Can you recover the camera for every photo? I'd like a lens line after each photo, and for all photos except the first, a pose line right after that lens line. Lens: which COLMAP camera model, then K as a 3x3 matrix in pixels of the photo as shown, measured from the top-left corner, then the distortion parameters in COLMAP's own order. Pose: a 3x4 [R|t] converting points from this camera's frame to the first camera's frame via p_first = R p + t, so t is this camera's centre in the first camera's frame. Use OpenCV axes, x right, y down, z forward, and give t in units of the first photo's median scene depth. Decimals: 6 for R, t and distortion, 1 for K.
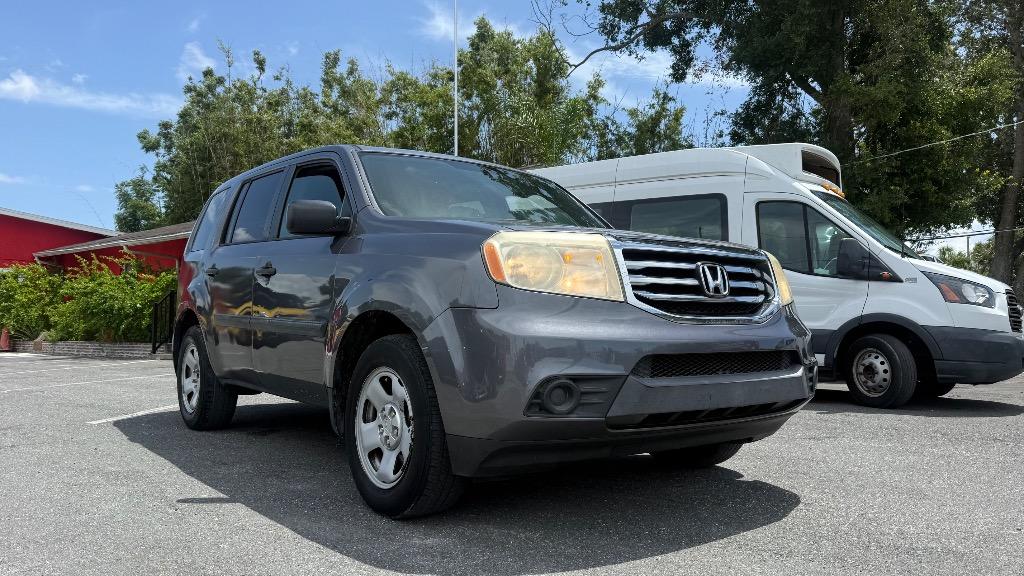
lens RADIAL K [[770.5, 0, 514.8], [0, 770.5, 282.8], [0, 0, 1]] dist [0.003614, -0.002624]
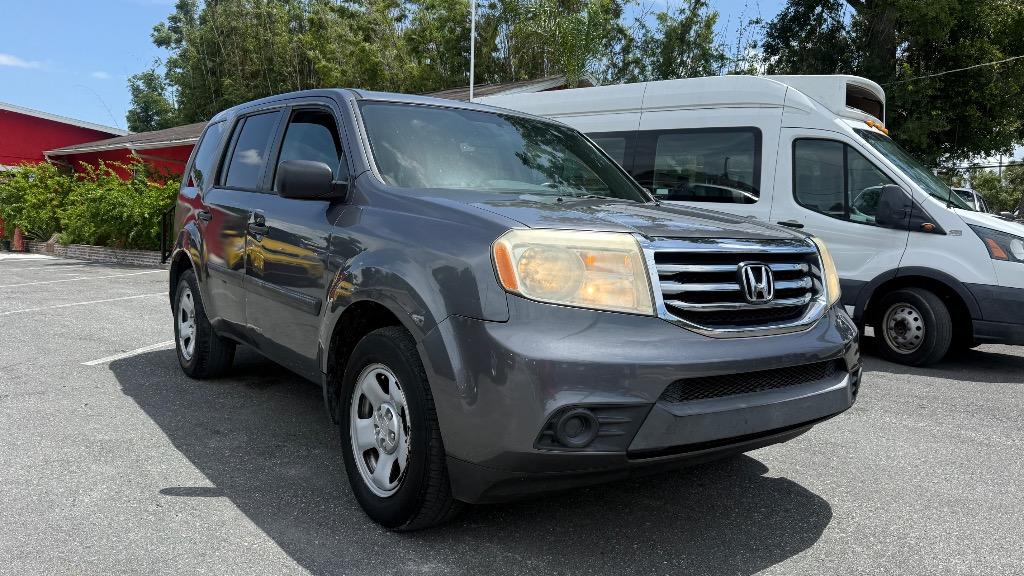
lens RADIAL K [[770.5, 0, 514.8], [0, 770.5, 282.8], [0, 0, 1]] dist [0.003614, -0.002624]
pose [[0.999322, 0.031935, -0.018325, 0.000103], [-0.029377, 0.991587, 0.126063, -0.058291], [0.022197, -0.125439, 0.991853, 0.070632]]
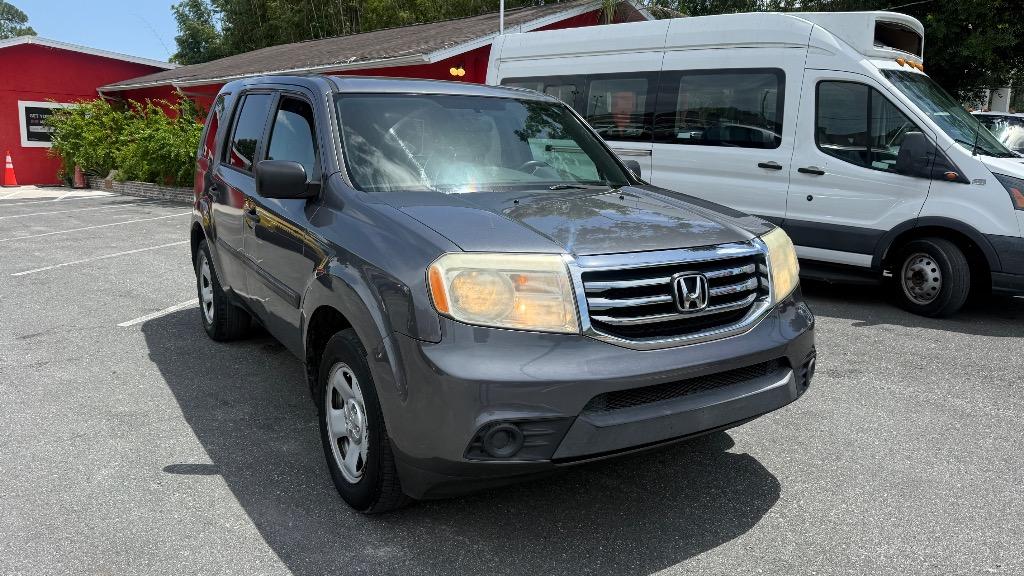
lens RADIAL K [[772.2, 0, 513.8], [0, 772.2, 289.4], [0, 0, 1]] dist [-0.001409, 0.001560]
pose [[0.995472, 0.028107, -0.090808, 0.073044], [-0.005299, 0.970210, 0.242207, -0.124575], [0.094910, -0.240629, 0.965966, 0.057438]]
